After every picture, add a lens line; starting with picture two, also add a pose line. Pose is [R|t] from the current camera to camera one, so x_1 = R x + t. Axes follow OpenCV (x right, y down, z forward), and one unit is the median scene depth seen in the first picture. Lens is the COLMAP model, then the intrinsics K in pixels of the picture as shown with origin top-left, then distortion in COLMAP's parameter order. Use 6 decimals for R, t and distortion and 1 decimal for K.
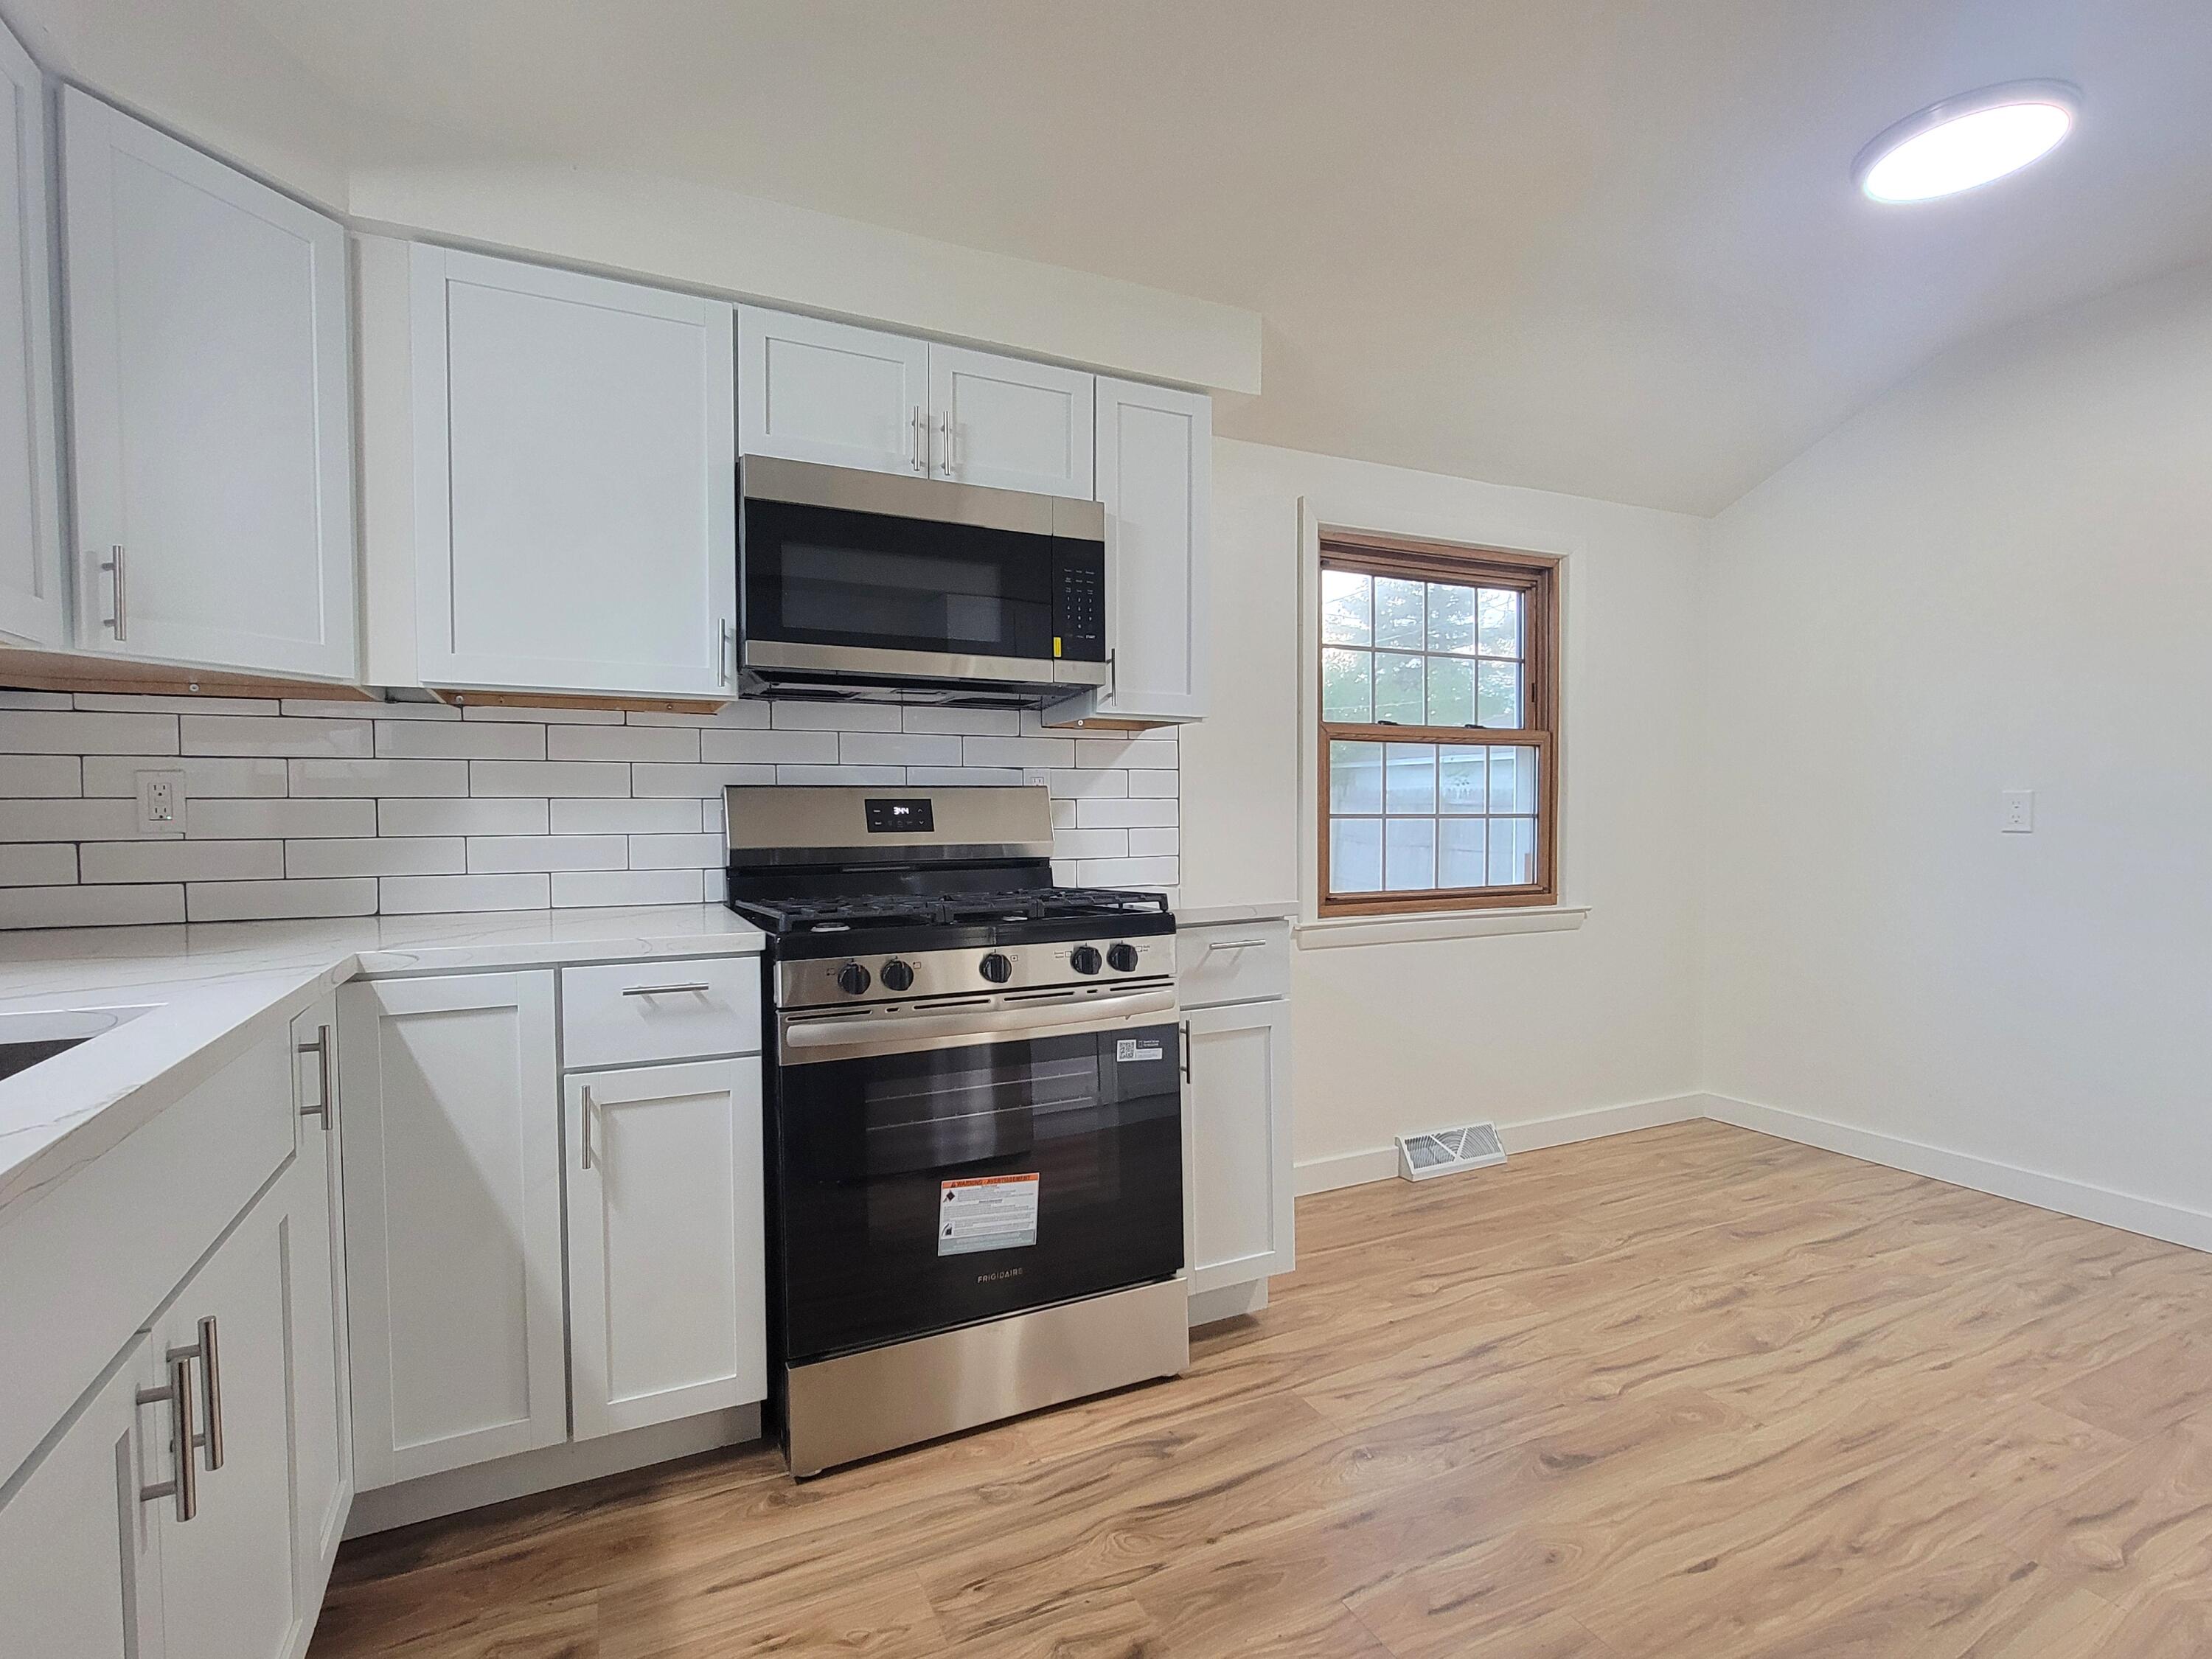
lens RADIAL K [[1025.2, 0, 1106.0], [0, 1025.2, 829.5], [0, 0, 1]] dist [0.002125, 0.000466]
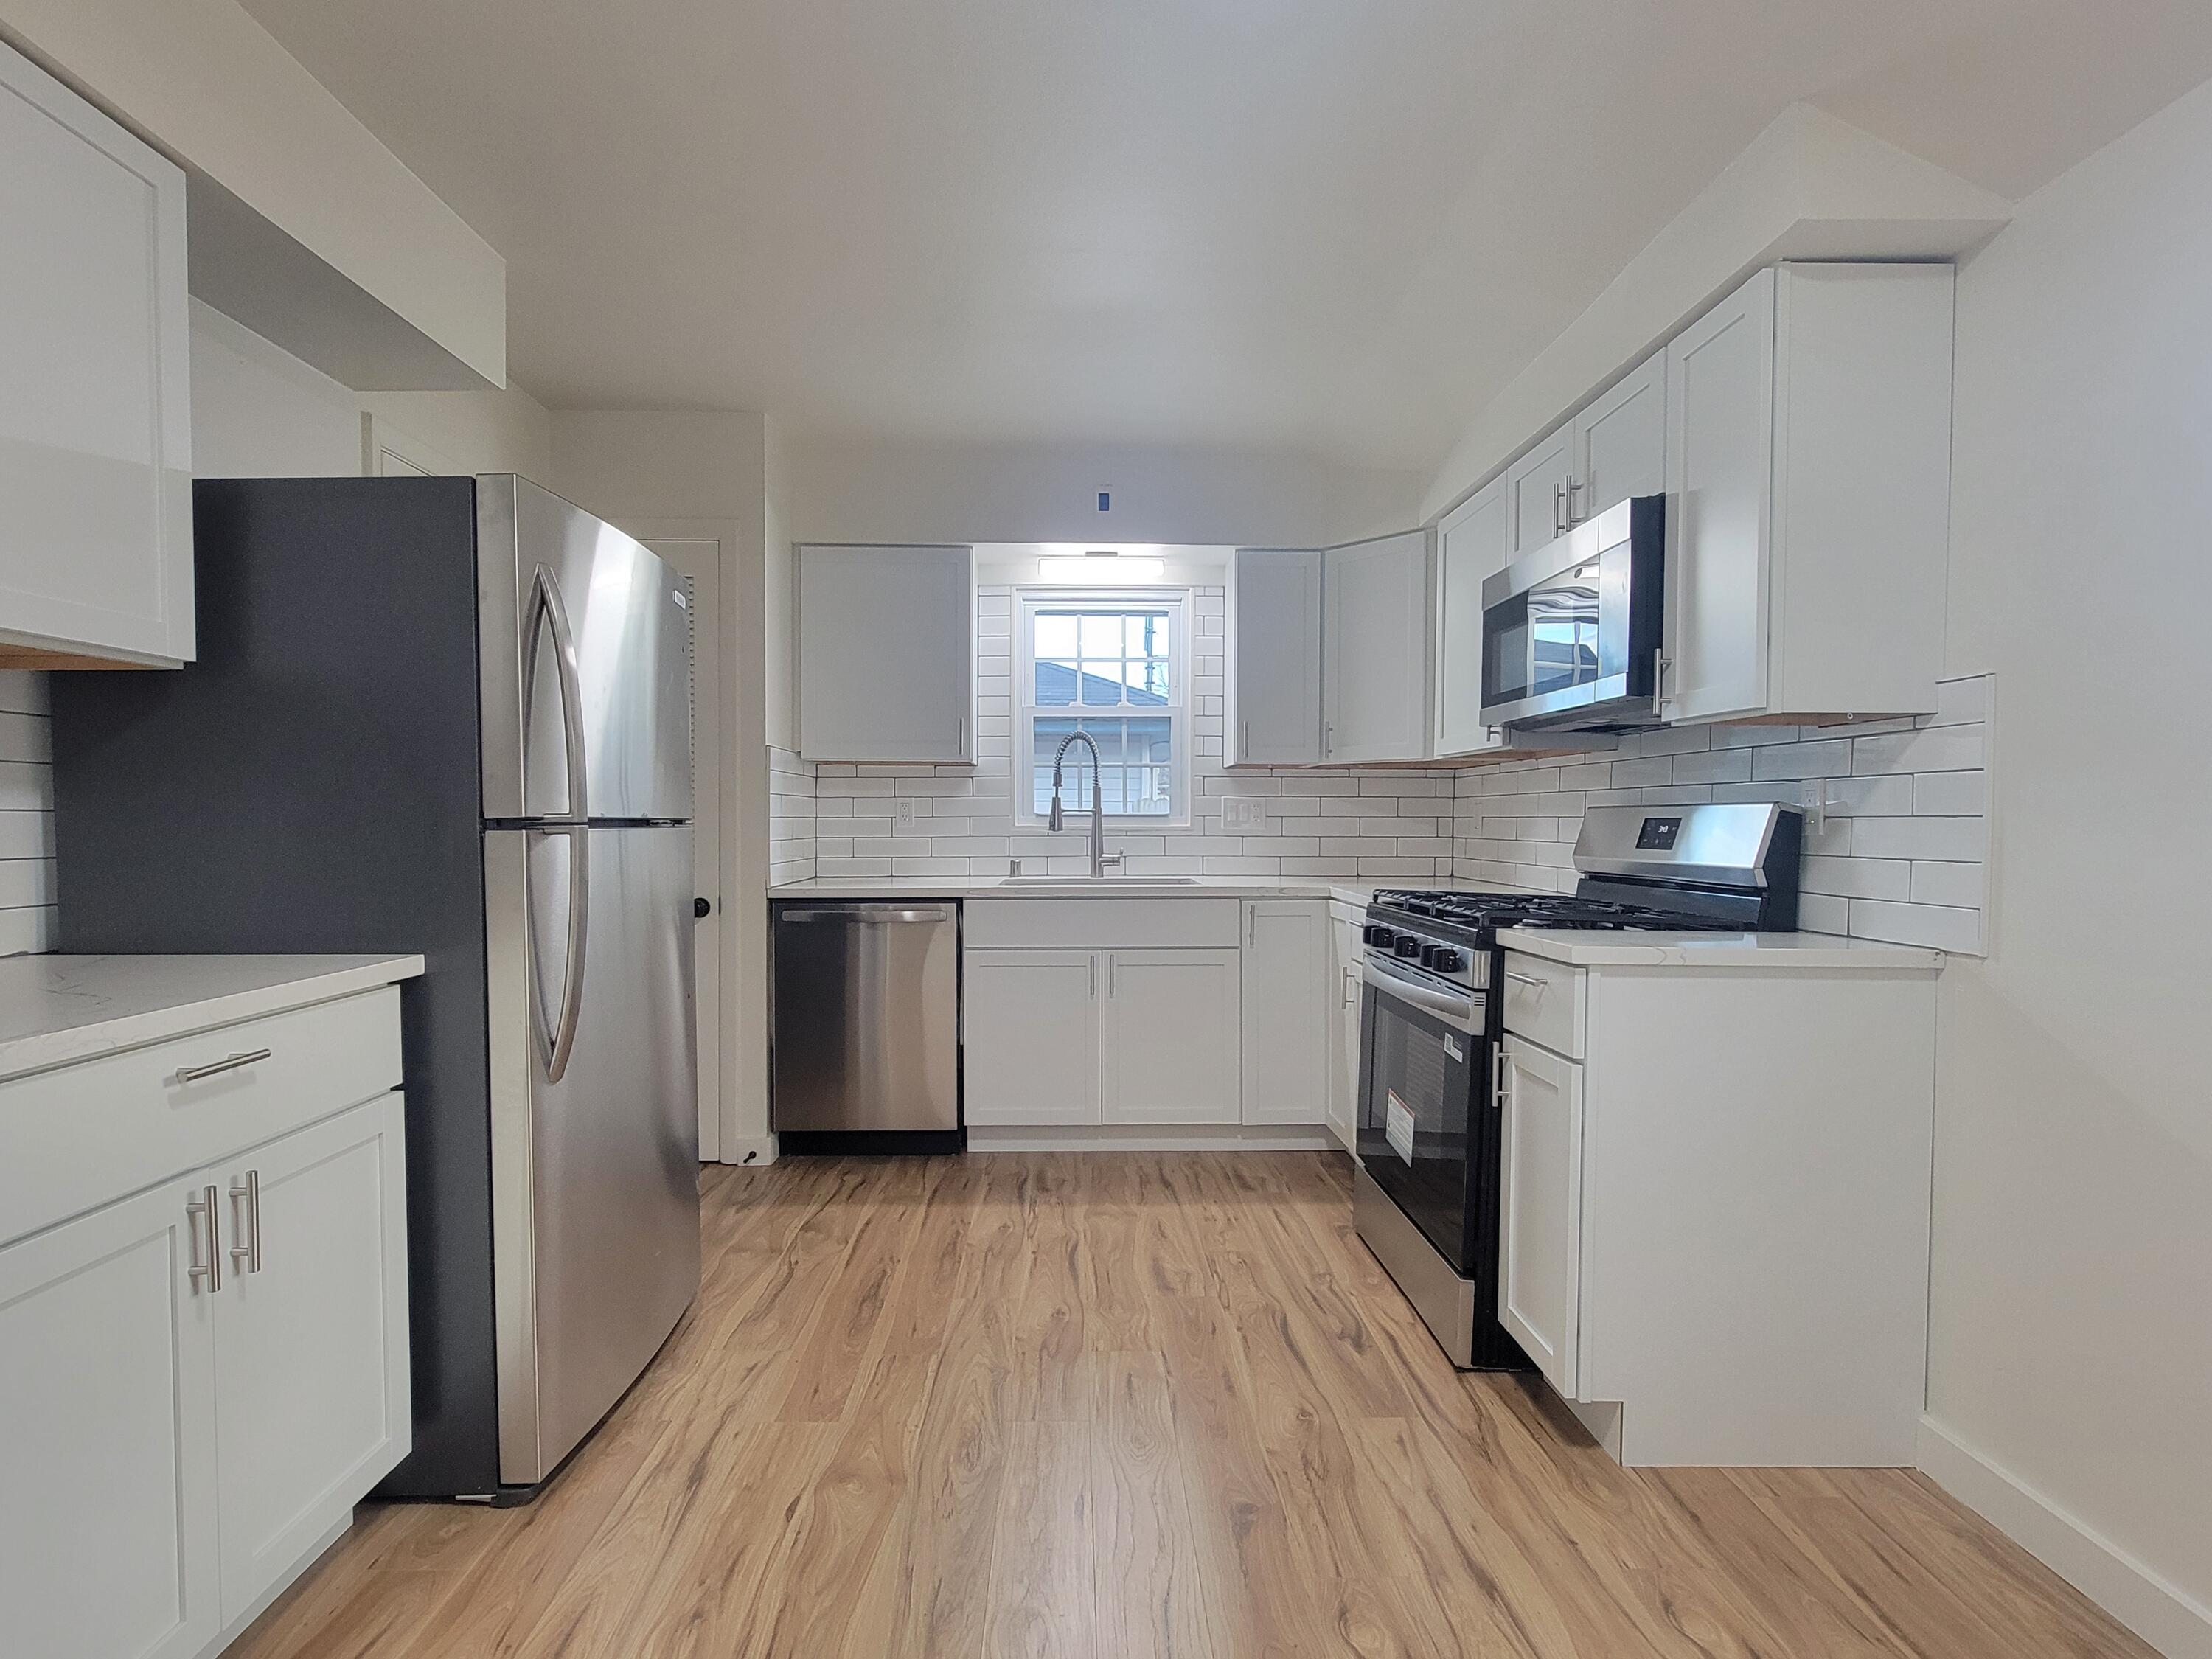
lens RADIAL K [[1025.2, 0, 1106.0], [0, 1025.2, 829.5], [0, 0, 1]] dist [0.002125, 0.000466]
pose [[-0.377536, 0.011162, -0.925928, 1.366978], [-0.023656, 0.999485, 0.021694, -0.038719], [0.925693, 0.030094, -0.377077, 1.219748]]
